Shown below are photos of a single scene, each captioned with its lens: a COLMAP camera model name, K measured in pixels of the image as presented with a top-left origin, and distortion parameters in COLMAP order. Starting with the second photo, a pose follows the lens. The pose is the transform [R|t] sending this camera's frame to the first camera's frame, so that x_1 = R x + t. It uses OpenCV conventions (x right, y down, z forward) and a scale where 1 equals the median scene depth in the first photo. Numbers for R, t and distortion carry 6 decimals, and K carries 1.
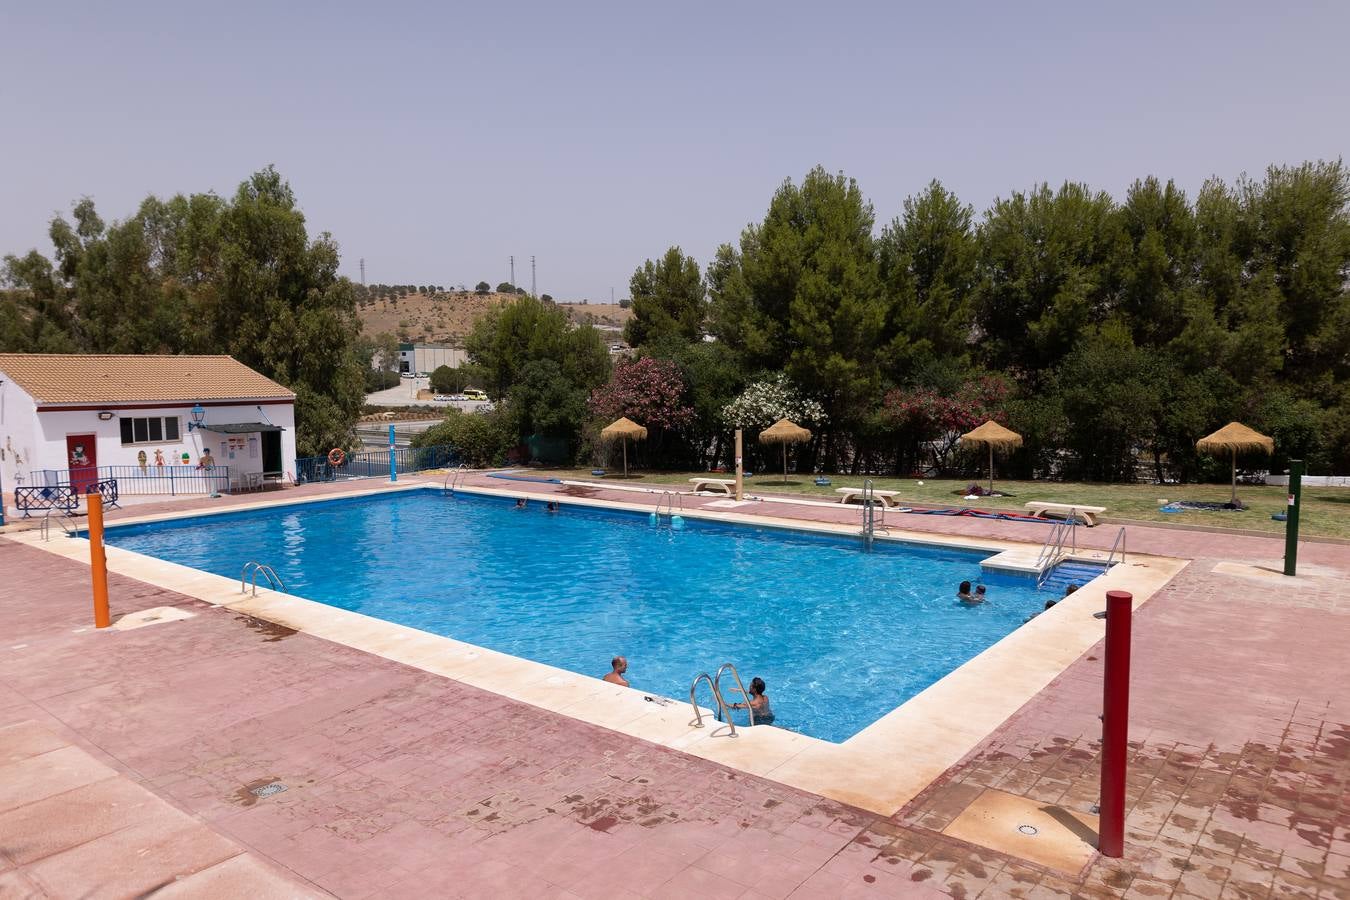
lens RADIAL K [[906.4, 0, 675.0], [0, 906.4, 461.4], [0, 0, 1]] dist [-0.007531, -0.000648]
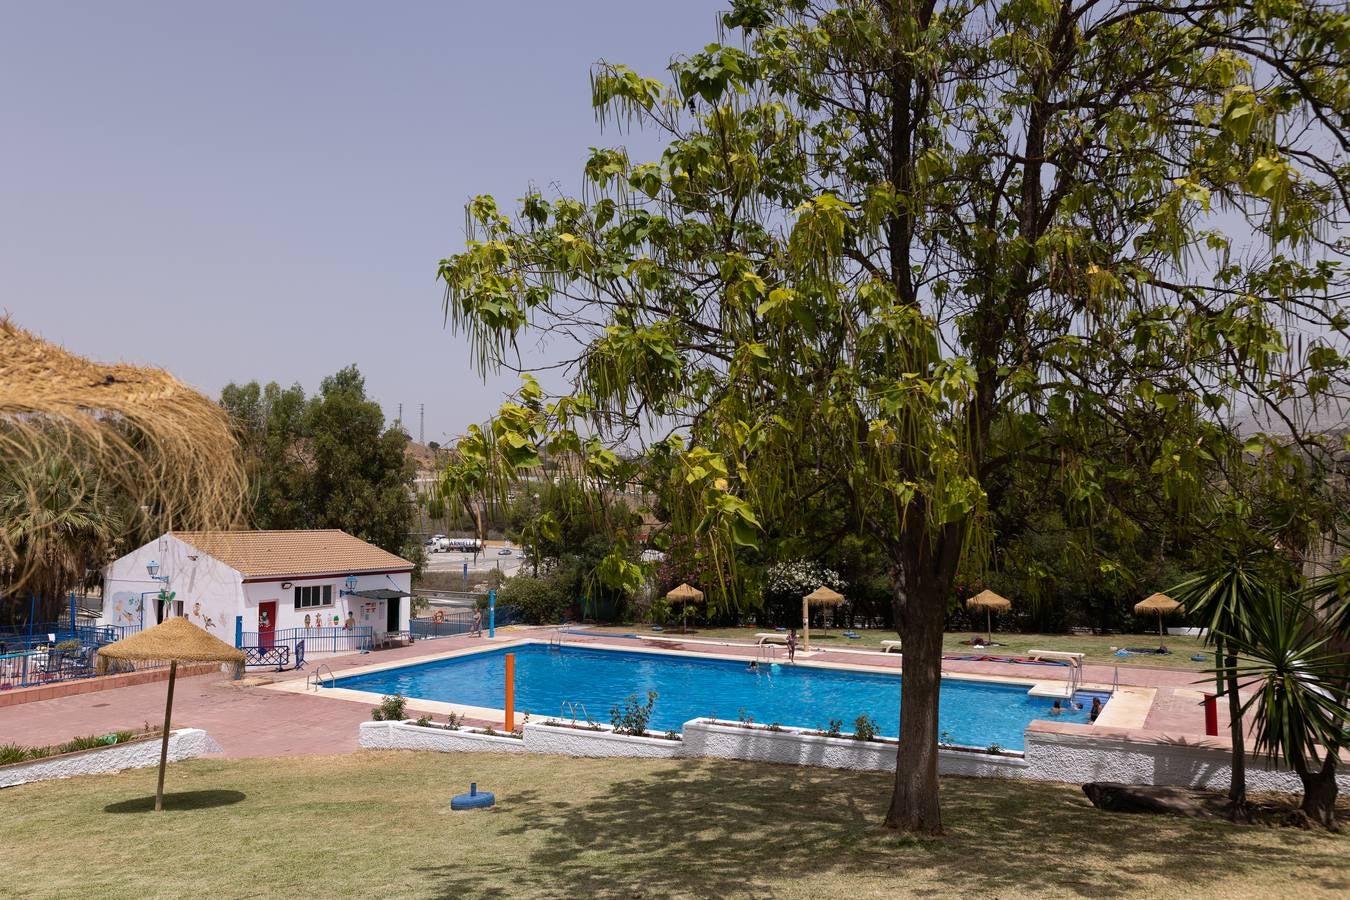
lens RADIAL K [[906.4, 0, 675.0], [0, 906.4, 461.4], [0, 0, 1]] dist [-0.007531, -0.000648]
pose [[0.989348, 0.018085, 0.144439, -0.277825], [0.005109, 0.987327, -0.158616, -0.018712], [-0.145477, 0.157664, 0.976718, -0.261716]]
